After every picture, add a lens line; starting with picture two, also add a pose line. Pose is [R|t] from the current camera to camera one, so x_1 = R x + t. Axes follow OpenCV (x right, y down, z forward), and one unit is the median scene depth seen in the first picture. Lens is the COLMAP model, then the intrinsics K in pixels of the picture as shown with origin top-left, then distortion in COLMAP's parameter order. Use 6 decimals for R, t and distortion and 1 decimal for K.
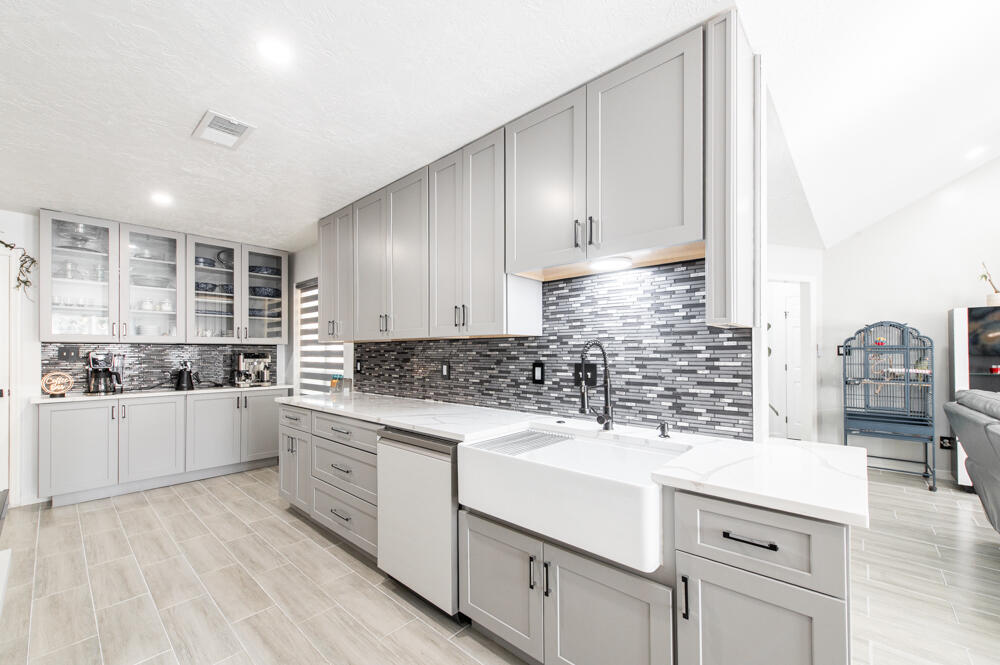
lens RADIAL K [[400.8, 0, 487.7], [0, 400.8, 349.6], [0, 0, 1]] dist [0.003619, 0.000106]
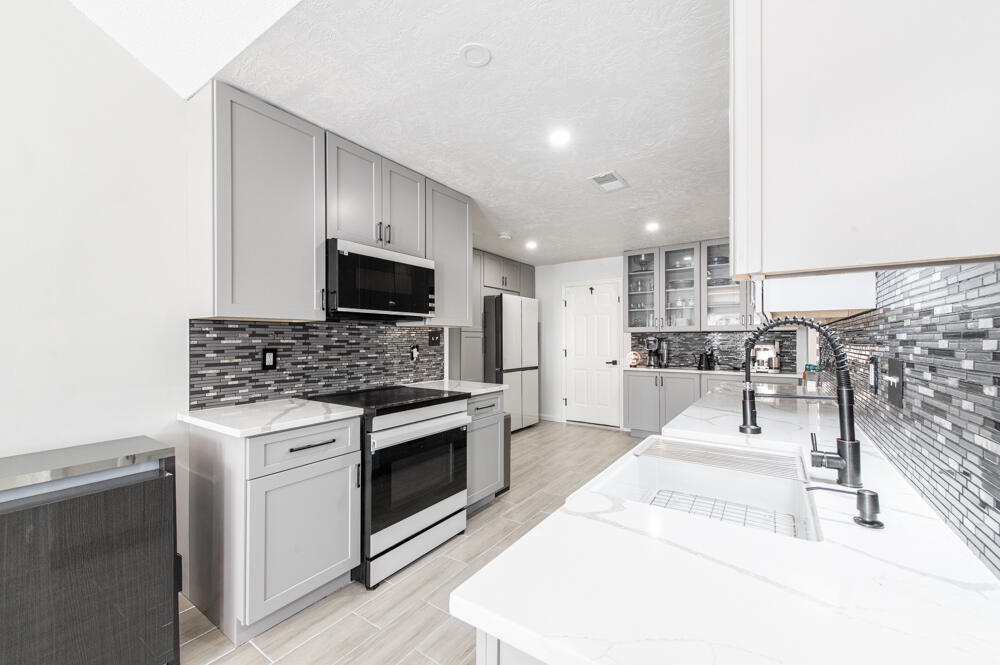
lens RADIAL K [[400.8, 0, 499.4], [0, 400.8, 337.1], [0, 0, 1]] dist [0.003619, 0.000106]
pose [[0.140091, -0.003589, -0.990132, 0.632326], [0.005762, 0.999979, -0.002809, 0.002633], [0.990122, -0.005311, 0.140108, 0.391317]]
